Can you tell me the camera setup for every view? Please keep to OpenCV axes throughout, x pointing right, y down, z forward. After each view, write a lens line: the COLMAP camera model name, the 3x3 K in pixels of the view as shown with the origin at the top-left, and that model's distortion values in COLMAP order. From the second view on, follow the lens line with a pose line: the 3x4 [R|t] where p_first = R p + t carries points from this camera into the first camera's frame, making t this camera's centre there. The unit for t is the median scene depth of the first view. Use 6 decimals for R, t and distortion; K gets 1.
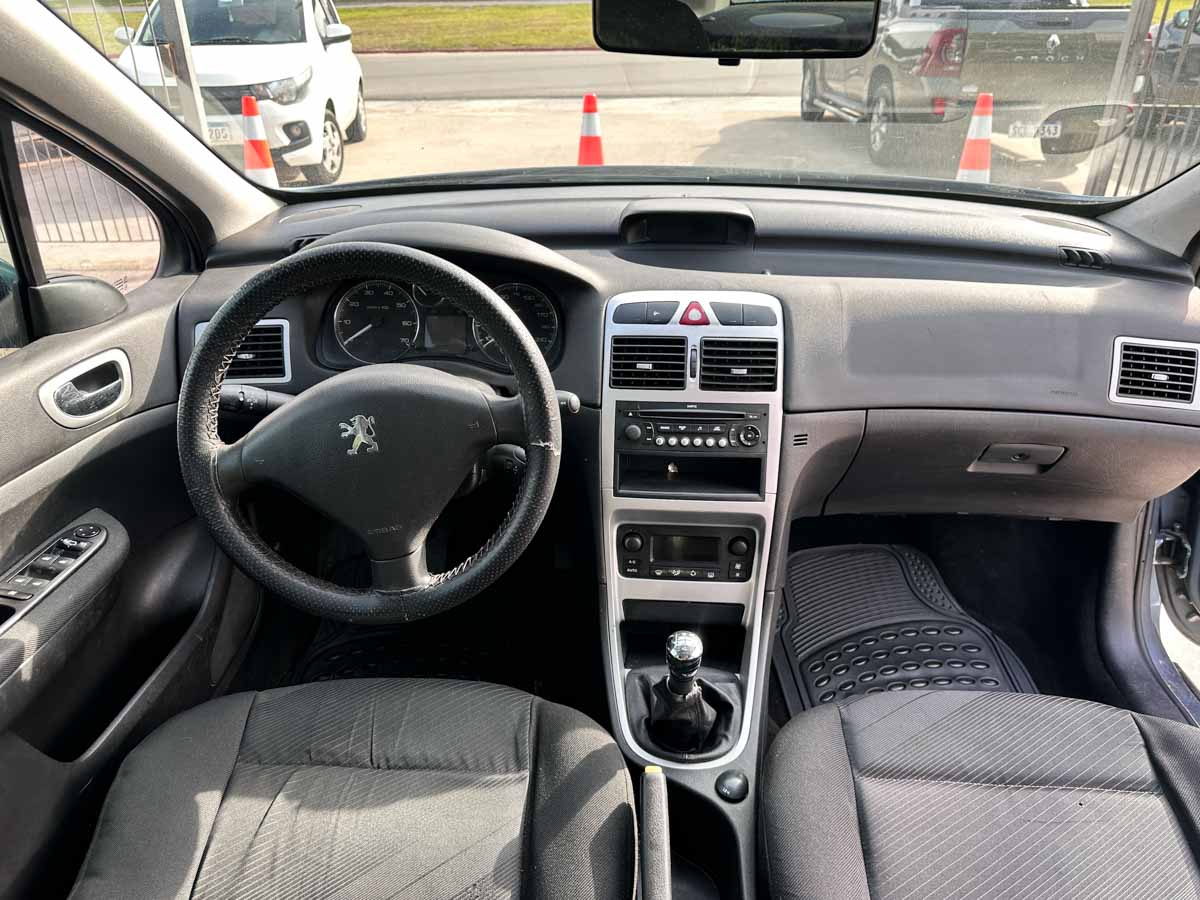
lens RADIAL K [[826.3, 0, 600.0], [0, 826.3, 450.0], [0, 0, 1]] dist [0.035115, -0.001367]
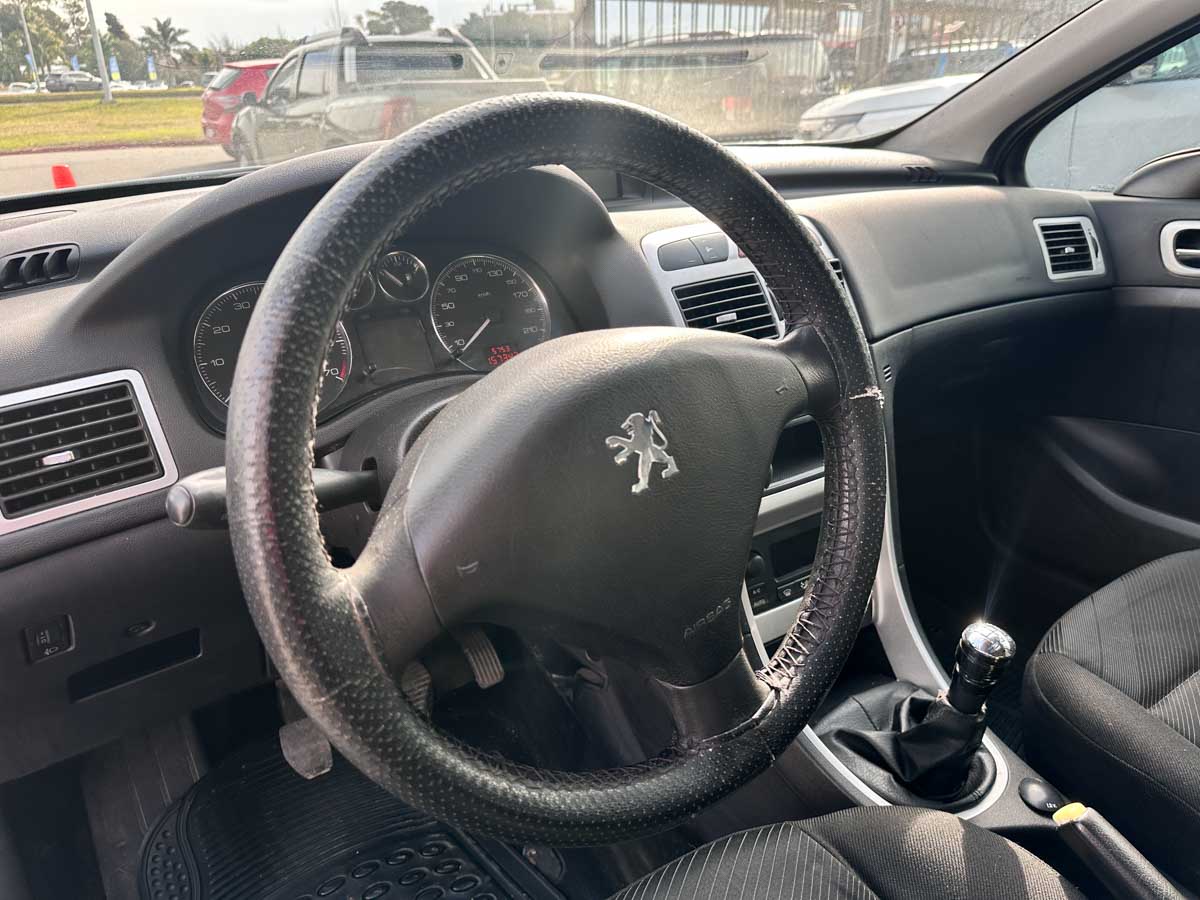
lens RADIAL K [[852.9, 0, 598.4], [0, 852.9, 448.0], [0, 0, 1]] dist [-0.000391, -0.005390]
pose [[0.799534, -0.249827, 0.546197, -0.471094], [0.305848, 0.952001, -0.012268, -0.017823], [-0.516916, 0.176862, 0.837567, 0.450478]]
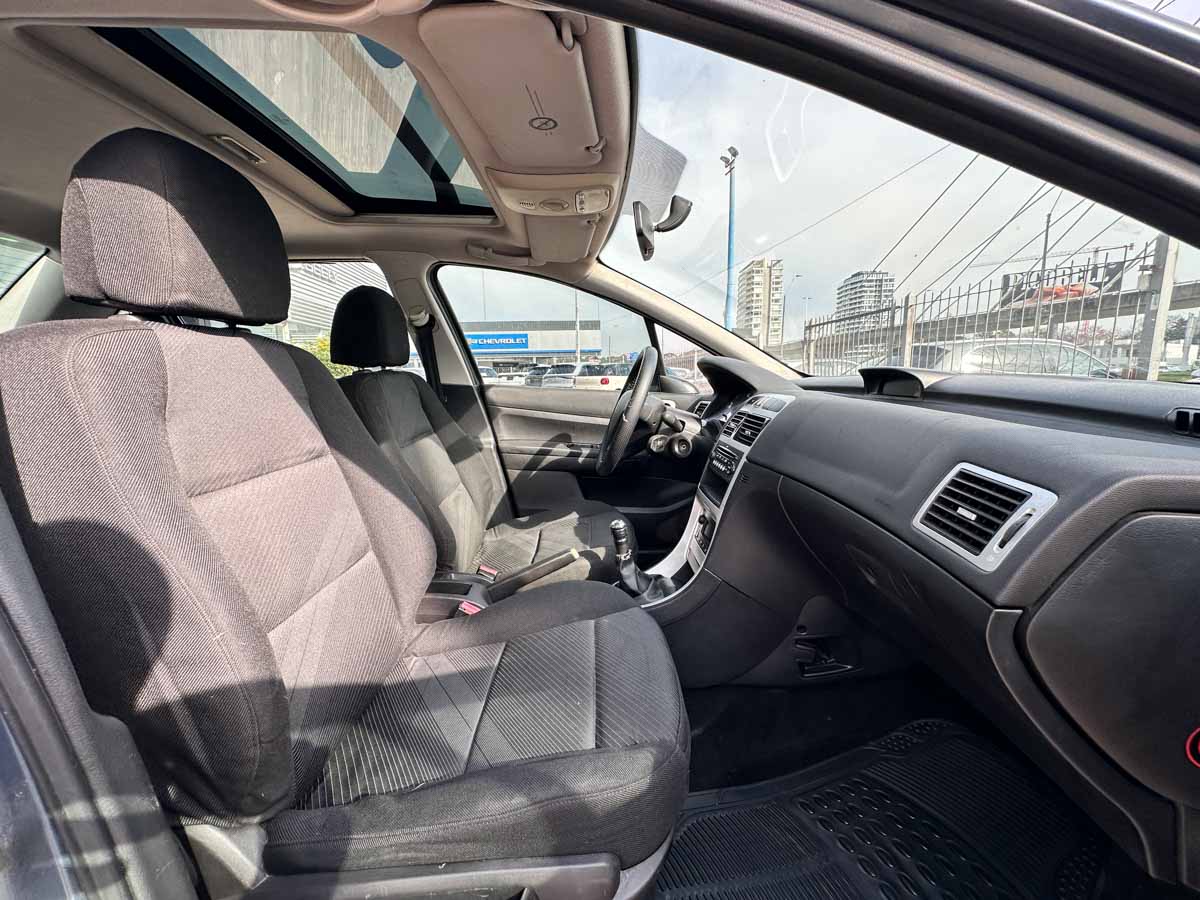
lens RADIAL K [[474.5, 0, 603.4], [0, 474.5, 450.0], [0, 0, 1]] dist [-0.001013, 0.000190]
pose [[0.088606, 0.159900, -0.983149, 1.069253], [-0.477906, 0.872827, 0.098886, -0.020832], [0.873931, 0.461091, 0.153755, 0.615173]]
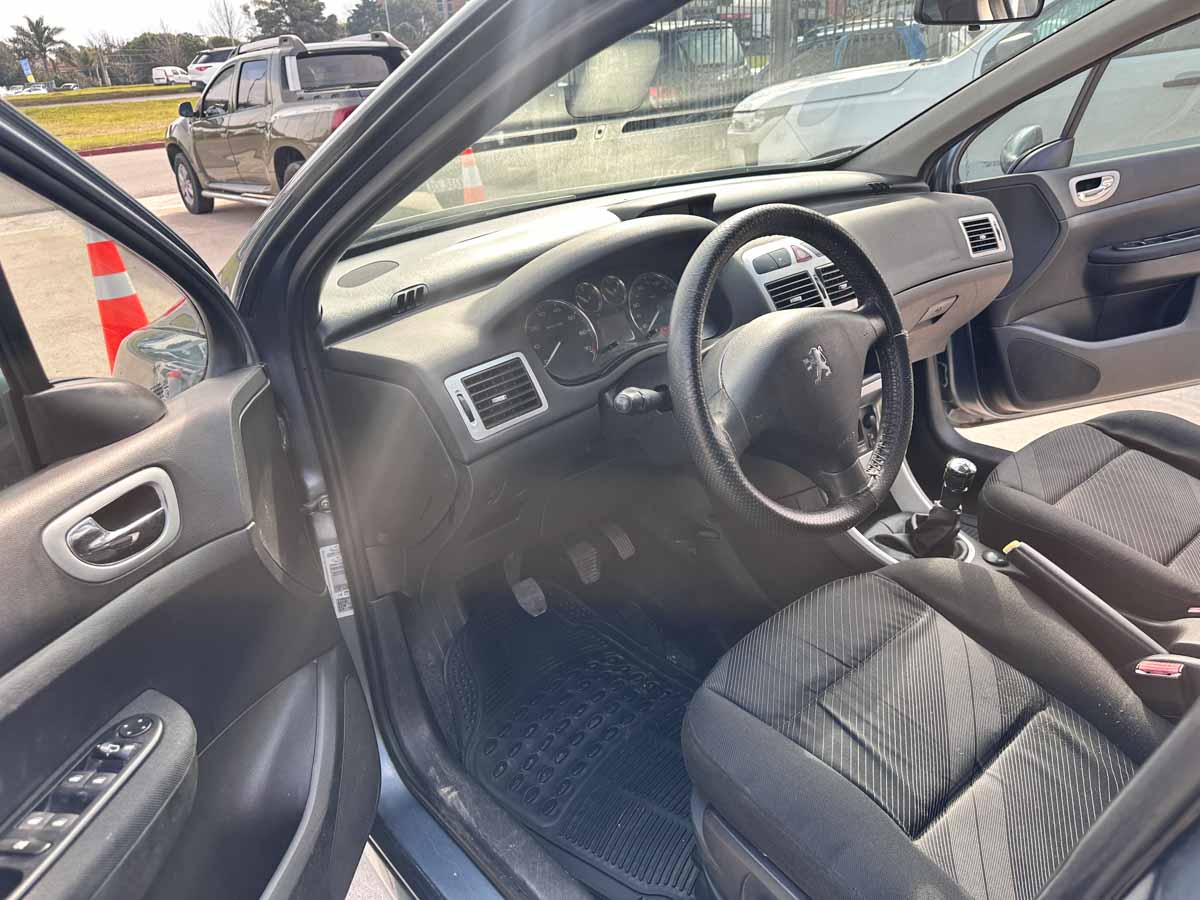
lens RADIAL K [[835.2, 0, 597.3], [0, 835.2, 448.6], [0, 0, 1]] dist [-0.004352, -0.003677]
pose [[0.732120, -0.329641, 0.596101, -0.974663], [0.382552, 0.923042, 0.040594, -0.060576], [-0.563608, 0.198320, 0.801883, 0.213503]]
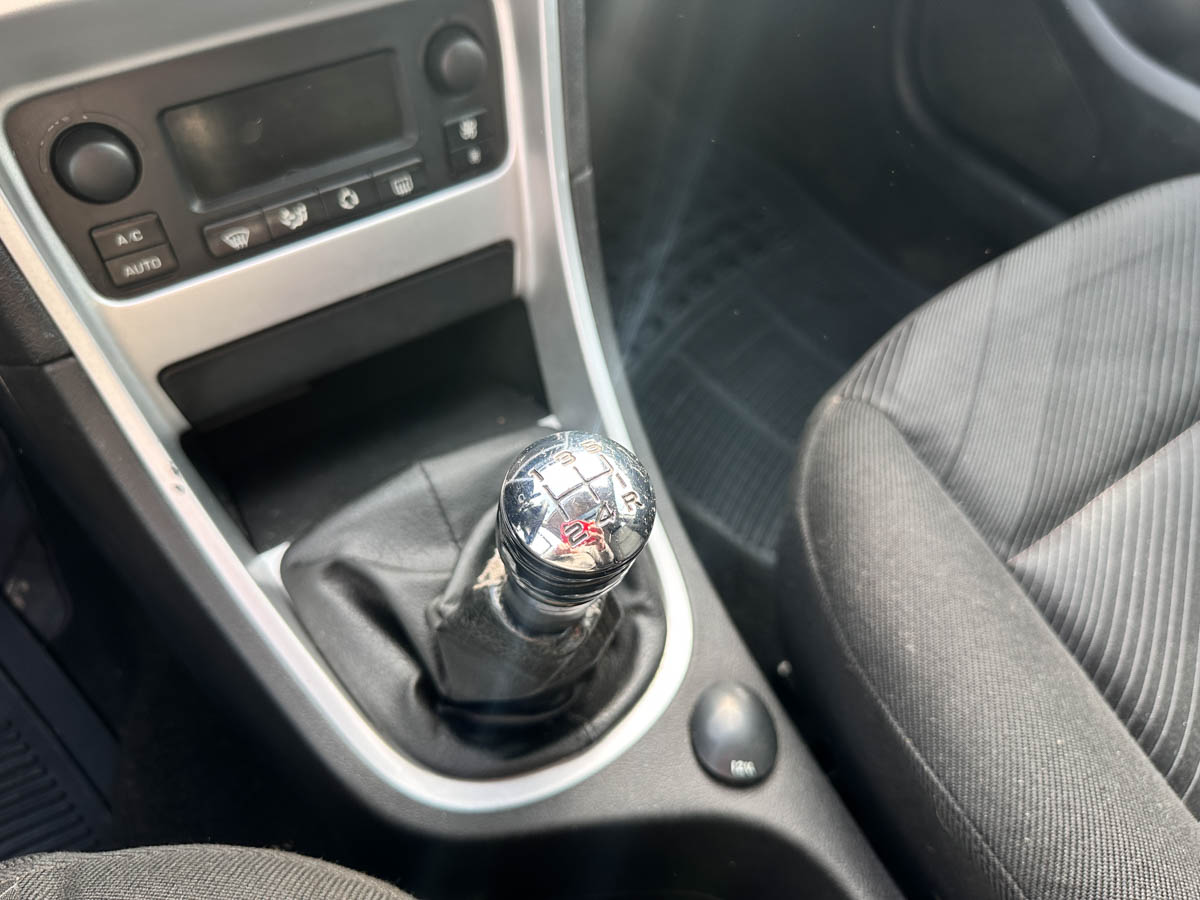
lens RADIAL K [[851.6, 0, 548.7], [0, 851.6, 449.1], [0, 0, 1]] dist [-0.018159, -0.003714]
pose [[0.806103, -0.448642, 0.385899, 0.010677], [0.244285, 0.846226, 0.473526, 0.101857], [-0.539002, -0.287441, 0.791742, 0.720973]]
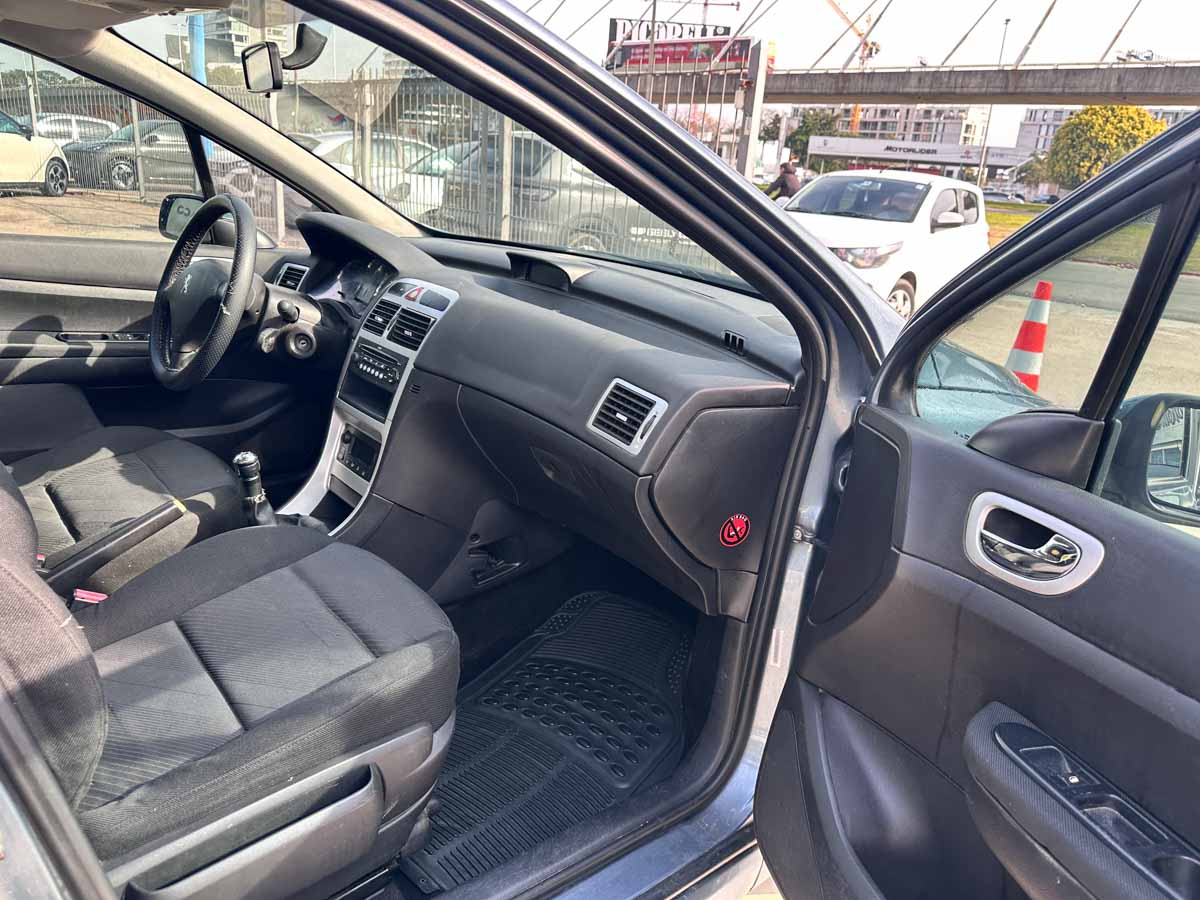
lens RADIAL K [[855.7, 0, 600.0], [0, 855.7, 450.0], [0, 0, 1]] dist [-0.005325, -0.001827]
pose [[0.694000, 0.286146, -0.660669, 1.417090], [-0.418638, 0.906939, -0.046950, 0.018061], [0.585752, 0.309165, 0.749207, 0.152213]]
